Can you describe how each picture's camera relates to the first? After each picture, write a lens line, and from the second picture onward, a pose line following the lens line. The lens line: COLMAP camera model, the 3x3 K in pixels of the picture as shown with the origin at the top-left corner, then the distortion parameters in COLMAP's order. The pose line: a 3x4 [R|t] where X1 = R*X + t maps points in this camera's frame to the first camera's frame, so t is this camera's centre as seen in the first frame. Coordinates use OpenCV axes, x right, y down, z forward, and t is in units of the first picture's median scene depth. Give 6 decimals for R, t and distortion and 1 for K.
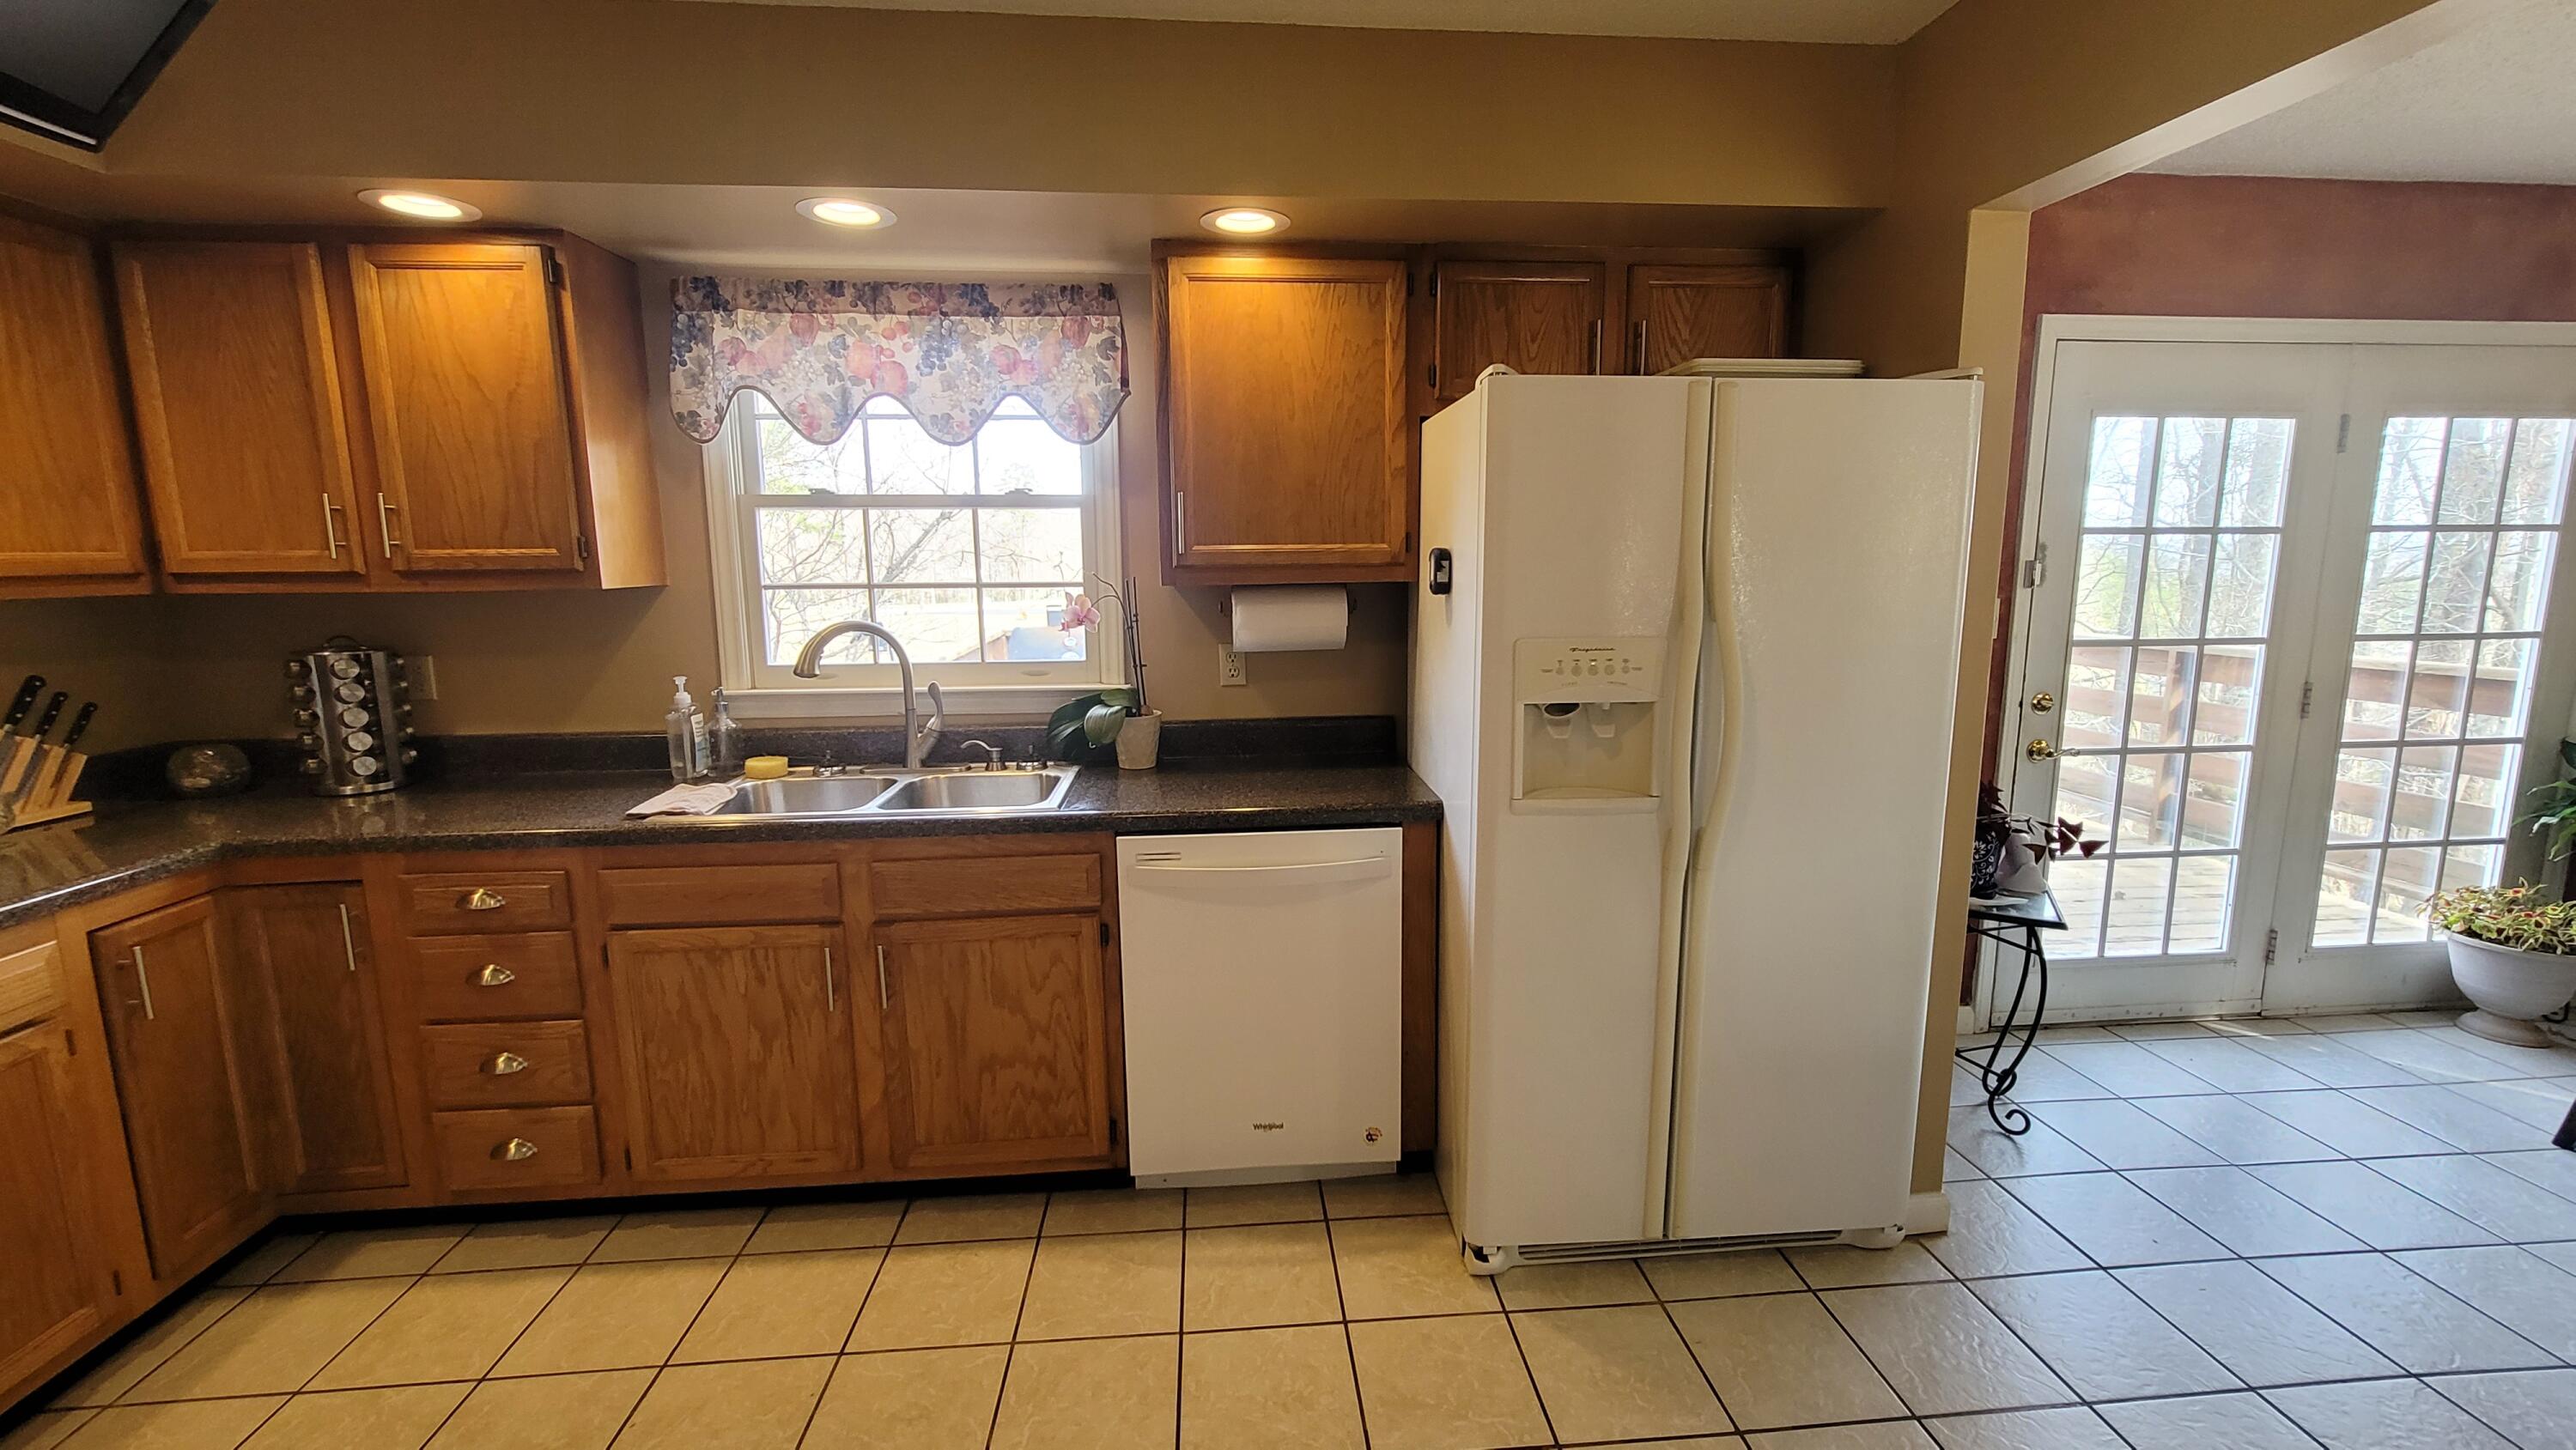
lens RADIAL K [[1056.3, 0, 1288.0], [0, 1056.3, 725.0], [0, 0, 1]] dist [-0.001710, -0.000163]
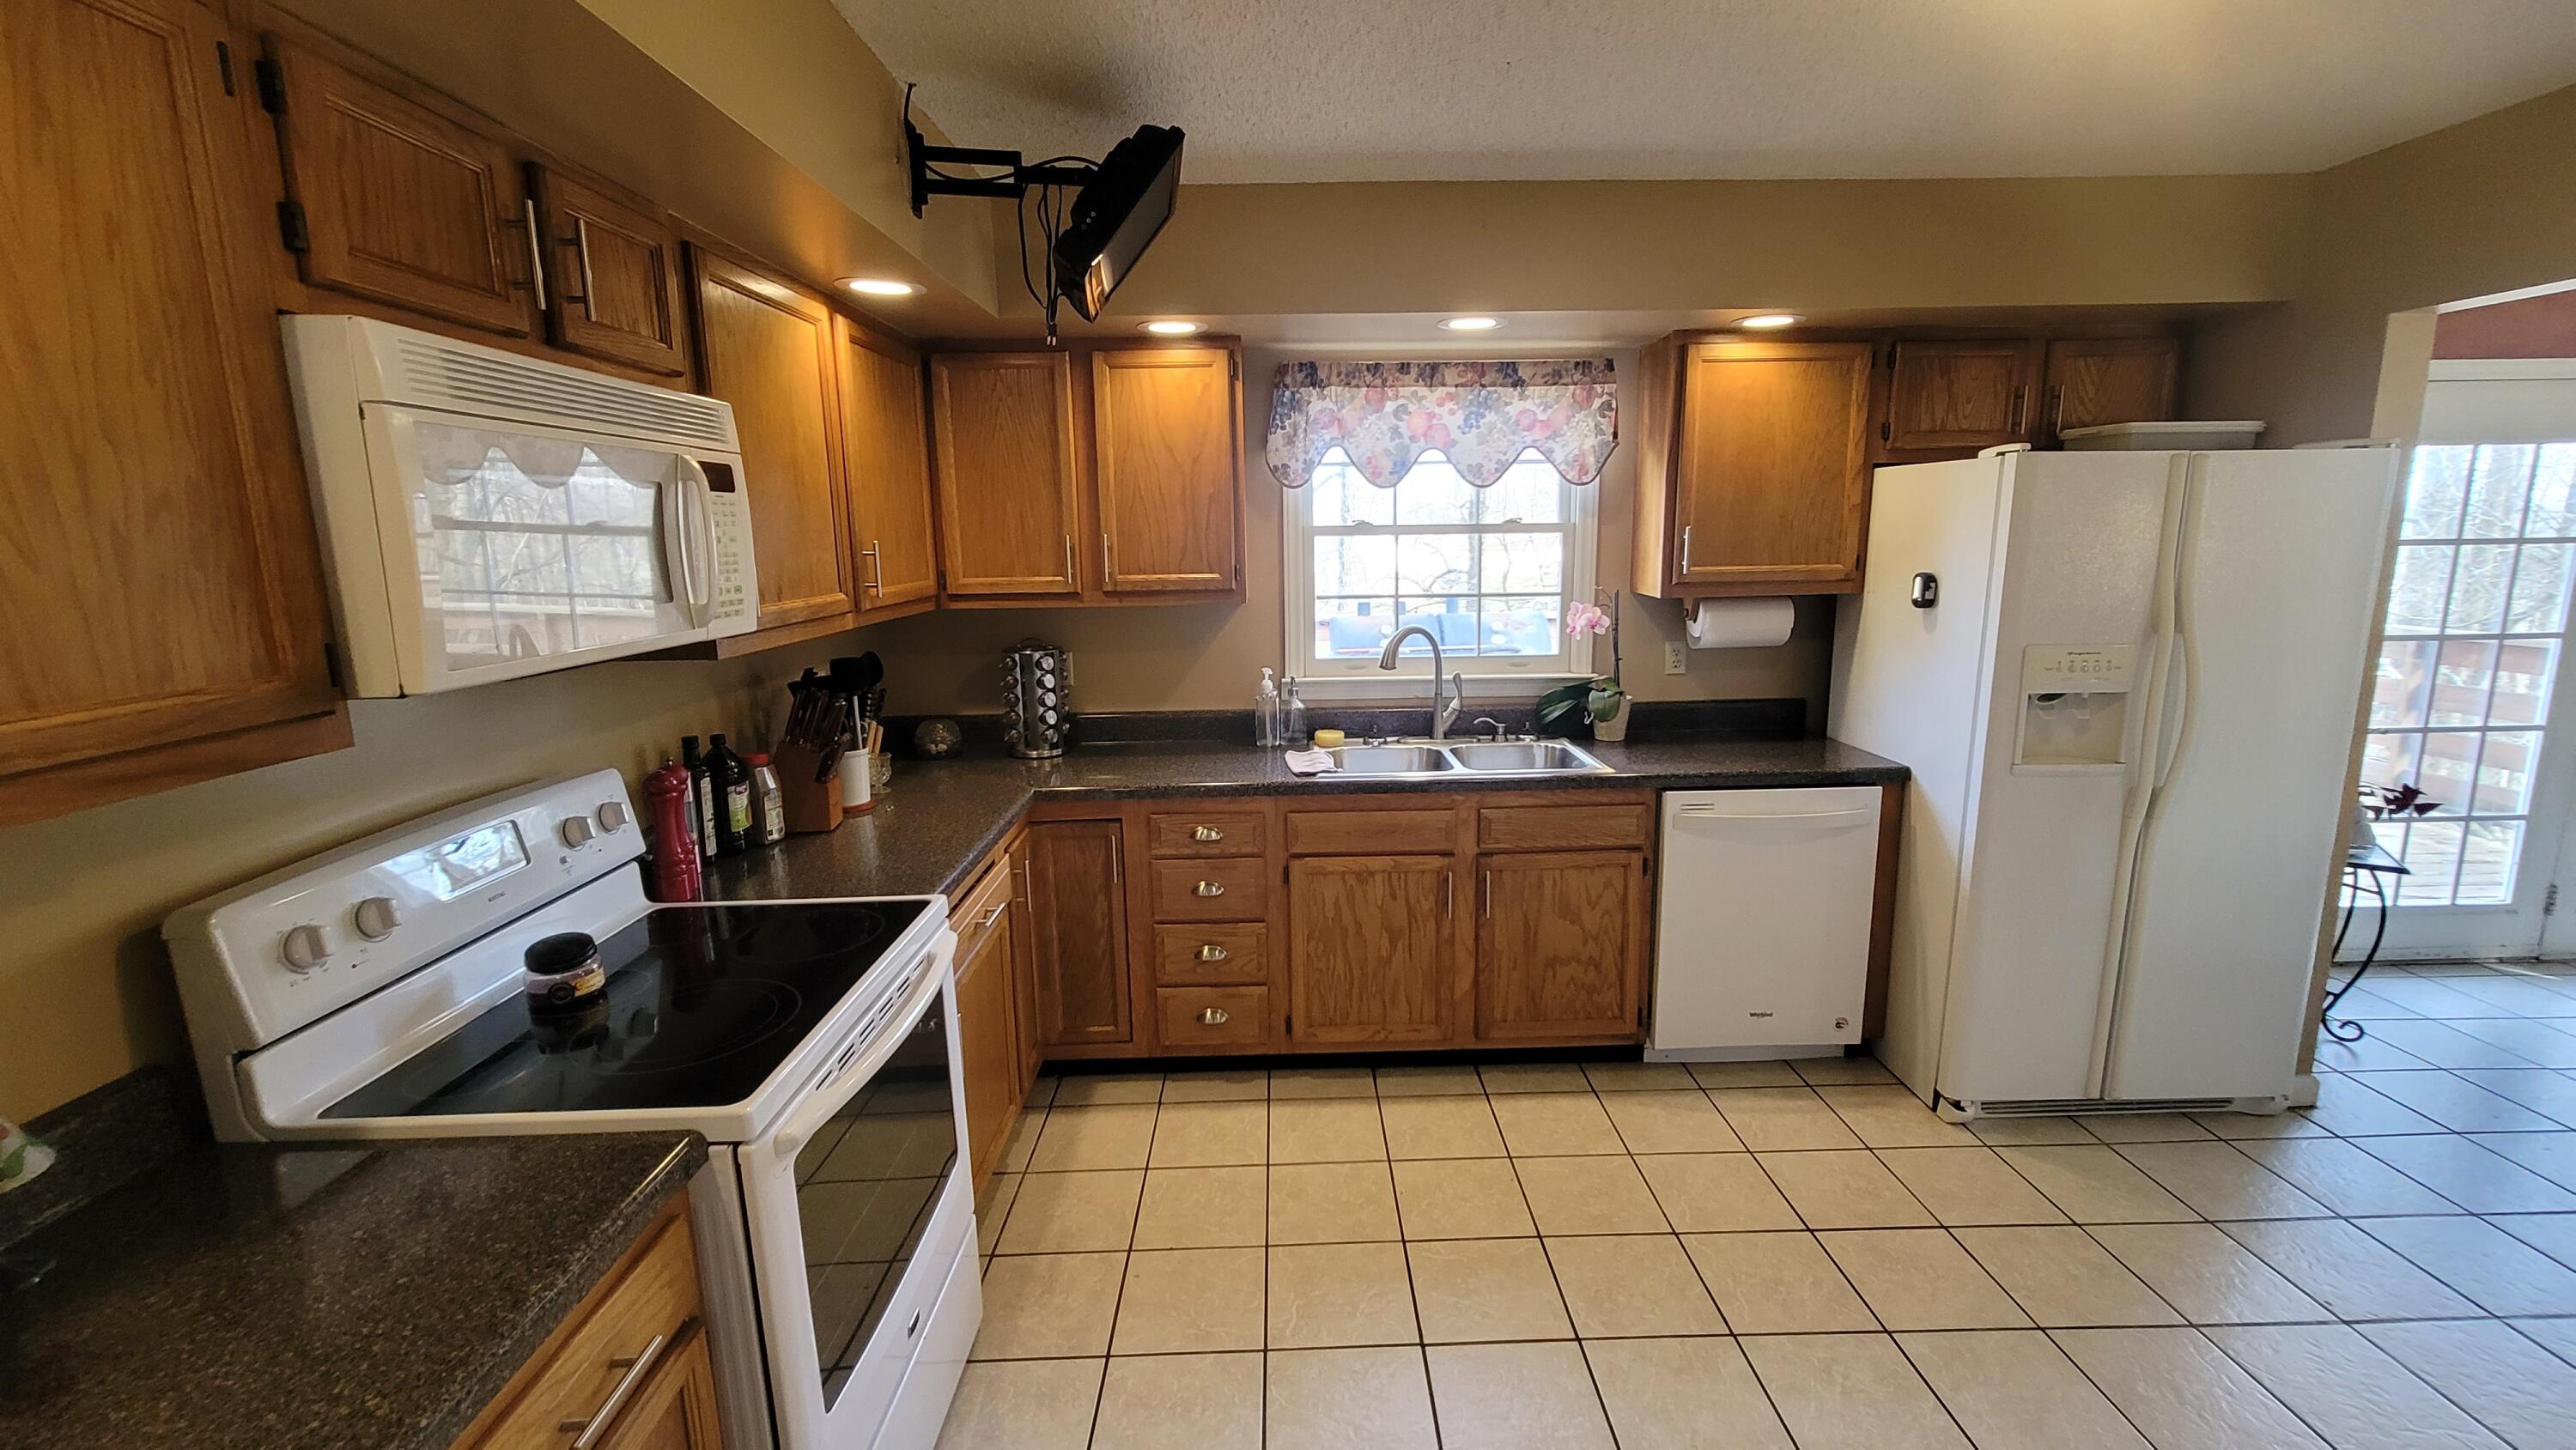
lens RADIAL K [[1065.4, 0, 1288.0], [0, 1065.4, 725.0], [0, 0, 1]] dist [-0.000384, 0.000455]
pose [[0.997966, 0.003835, -0.063630, -0.516404], [-0.002240, 0.999682, 0.025118, -0.010005], [0.063706, -0.024924, 0.997657, -0.341585]]
